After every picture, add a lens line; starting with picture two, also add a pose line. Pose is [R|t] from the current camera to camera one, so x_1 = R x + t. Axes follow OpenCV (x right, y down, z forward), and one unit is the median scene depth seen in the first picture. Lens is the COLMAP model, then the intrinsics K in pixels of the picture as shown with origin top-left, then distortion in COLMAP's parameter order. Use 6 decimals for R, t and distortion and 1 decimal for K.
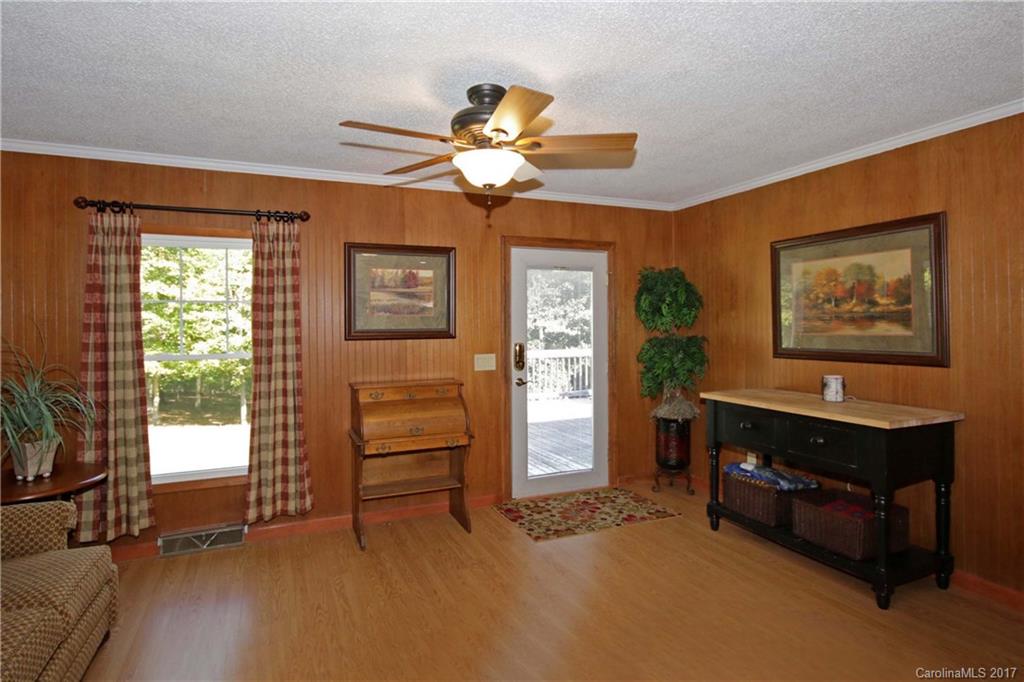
lens RADIAL K [[534.3, 0, 513.4], [0, 534.3, 335.9], [0, 0, 1]] dist [-0.001869, -0.001907]
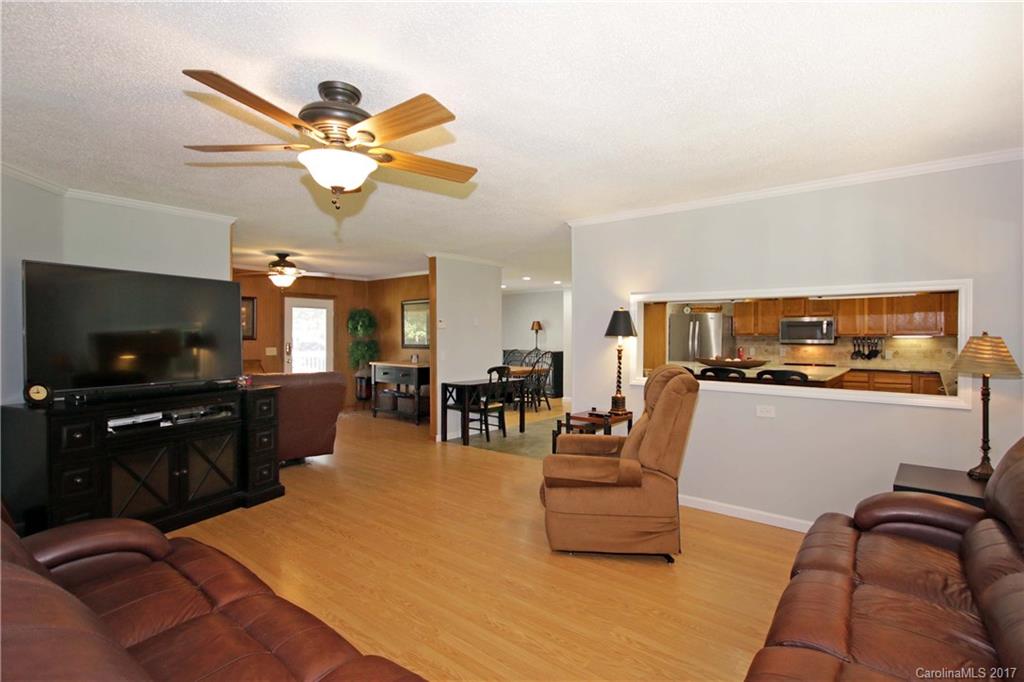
lens RADIAL K [[534.3, 0, 513.4], [0, 534.3, 335.9], [0, 0, 1]] dist [-0.001869, -0.001907]
pose [[0.965656, 0.008564, 0.259682, 0.321505], [-0.007689, 0.999961, -0.004387, -0.010404], [-0.259710, 0.002240, 0.965684, -1.281898]]
